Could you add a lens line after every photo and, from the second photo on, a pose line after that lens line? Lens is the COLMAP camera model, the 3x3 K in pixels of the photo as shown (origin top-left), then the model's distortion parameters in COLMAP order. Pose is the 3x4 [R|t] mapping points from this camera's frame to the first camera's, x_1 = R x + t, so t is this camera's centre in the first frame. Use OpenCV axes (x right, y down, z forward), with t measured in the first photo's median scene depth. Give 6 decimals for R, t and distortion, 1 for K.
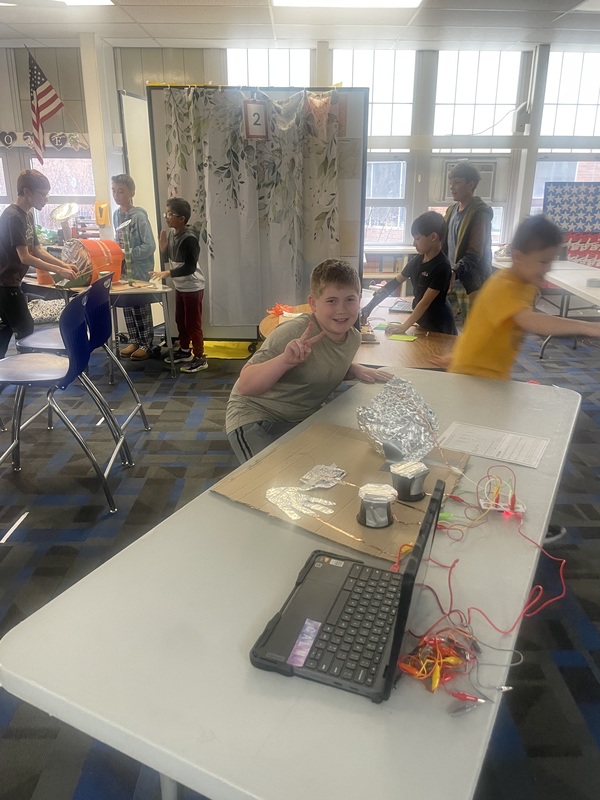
lens RADIAL K [[597.4, 0, 305.2], [0, 597.4, 405.0], [0, 0, 1]] dist [0.004779, -0.052137]
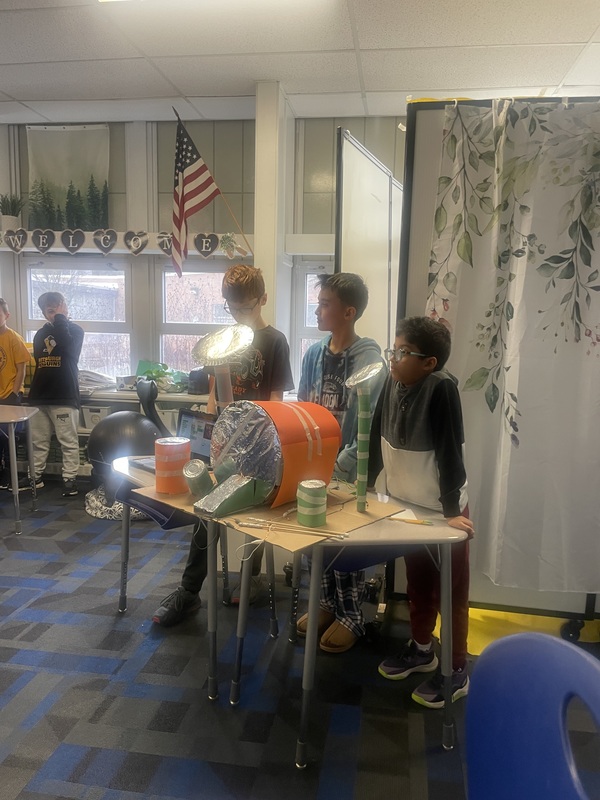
lens RADIAL K [[597.4, 0, 300.5], [0, 597.4, 399.2], [0, 0, 1]] dist [0.004779, -0.052137]
pose [[0.985166, 0.028146, -0.169279, -0.250417], [-0.066892, 0.971413, -0.227776, -0.166937], [0.158029, 0.235720, 0.958886, 0.535530]]
